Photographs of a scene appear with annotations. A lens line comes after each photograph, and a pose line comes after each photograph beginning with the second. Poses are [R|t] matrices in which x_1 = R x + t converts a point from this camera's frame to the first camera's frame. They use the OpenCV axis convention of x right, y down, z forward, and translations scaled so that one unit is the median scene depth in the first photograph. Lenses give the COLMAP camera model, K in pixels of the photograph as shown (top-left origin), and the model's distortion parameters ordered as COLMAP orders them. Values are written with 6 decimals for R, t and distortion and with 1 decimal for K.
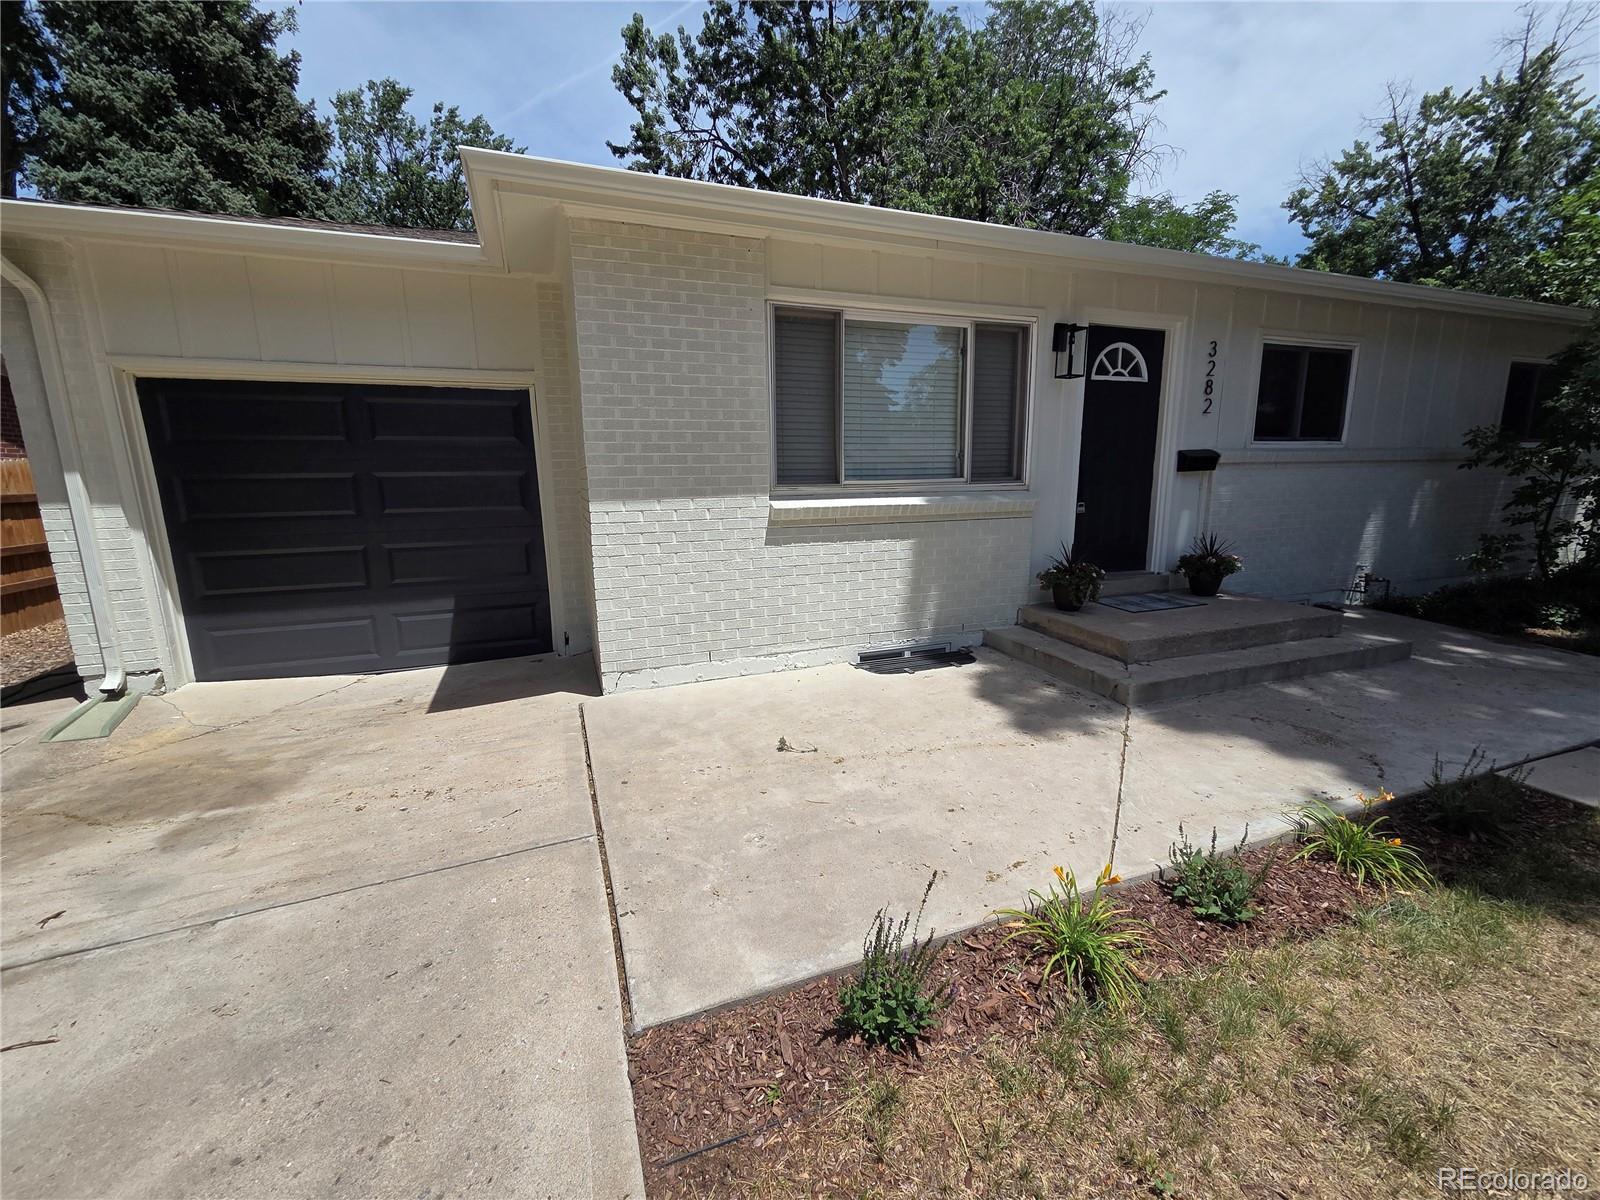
lens RADIAL K [[654.7, 0, 792.6], [0, 654.7, 586.5], [0, 0, 1]] dist [0.003375, -0.000476]
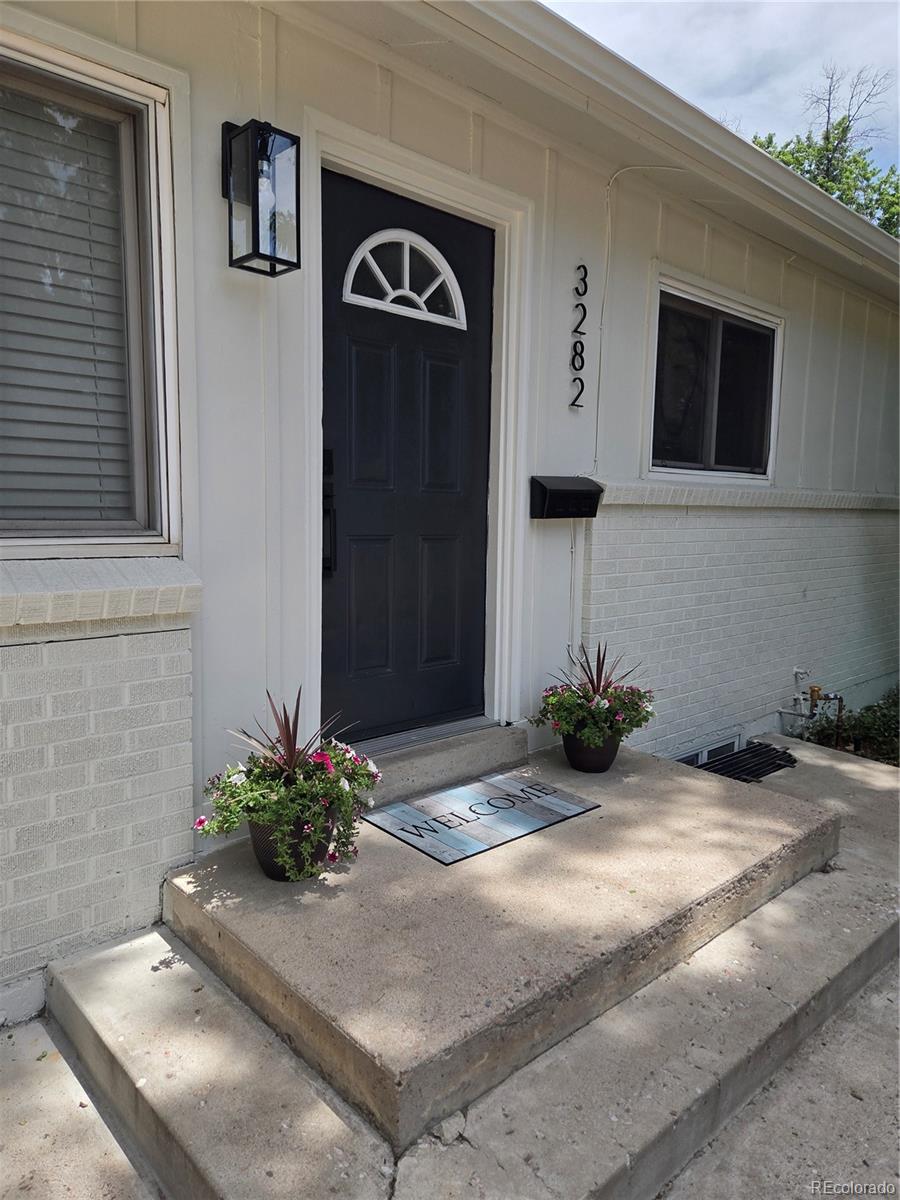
lens RADIAL K [[803.0, 0, 441.4], [0, 803.0, 602.9], [0, 0, 1]] dist [0.069609, -0.055313]
pose [[0.924406, -0.018134, 0.380978, 0.288327], [0.042951, 0.997465, -0.056739, -0.079579], [-0.378983, 0.068813, 0.922841, 0.464598]]
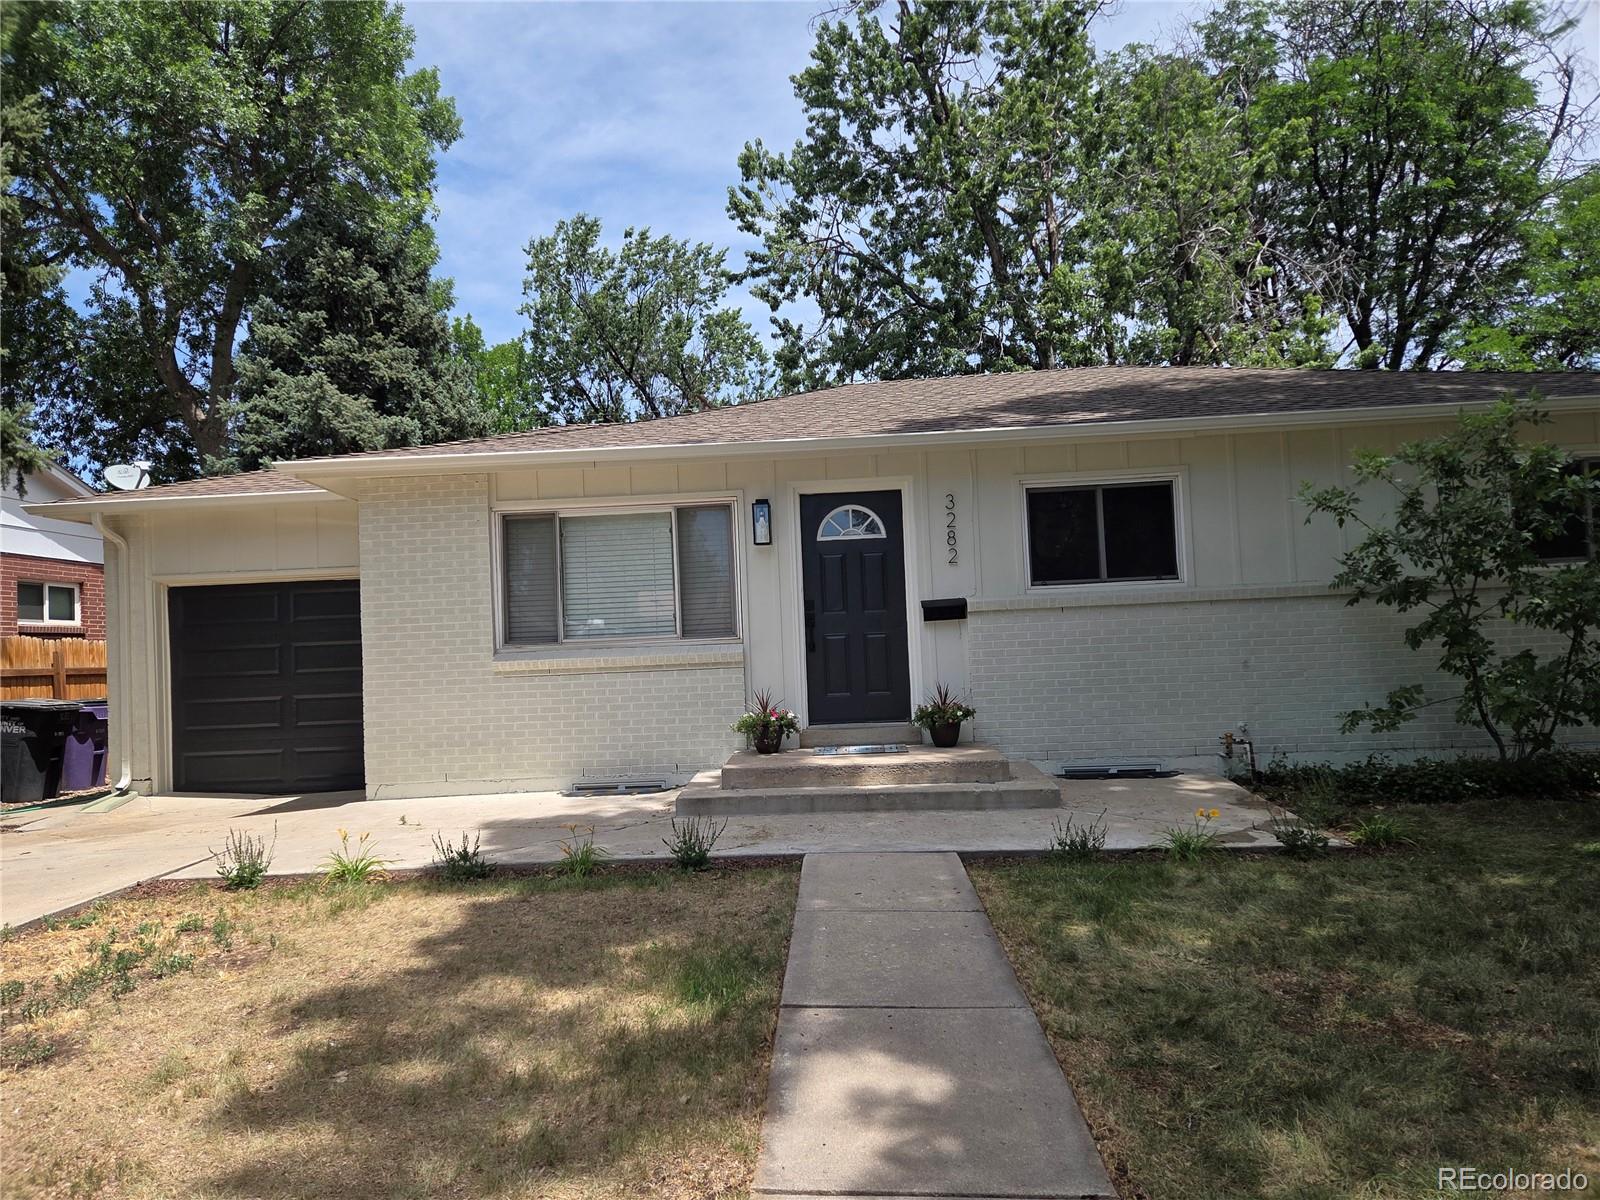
lens RADIAL K [[1070.7, 0, 805.8], [0, 1070.7, 598.9], [0, 0, 1]] dist [0.069609, -0.055313]
pose [[0.916226, -0.040552, -0.398604, 1.060588], [-0.039322, 0.980961, -0.190182, 0.106200], [0.398727, 0.189923, 0.897188, -0.531255]]
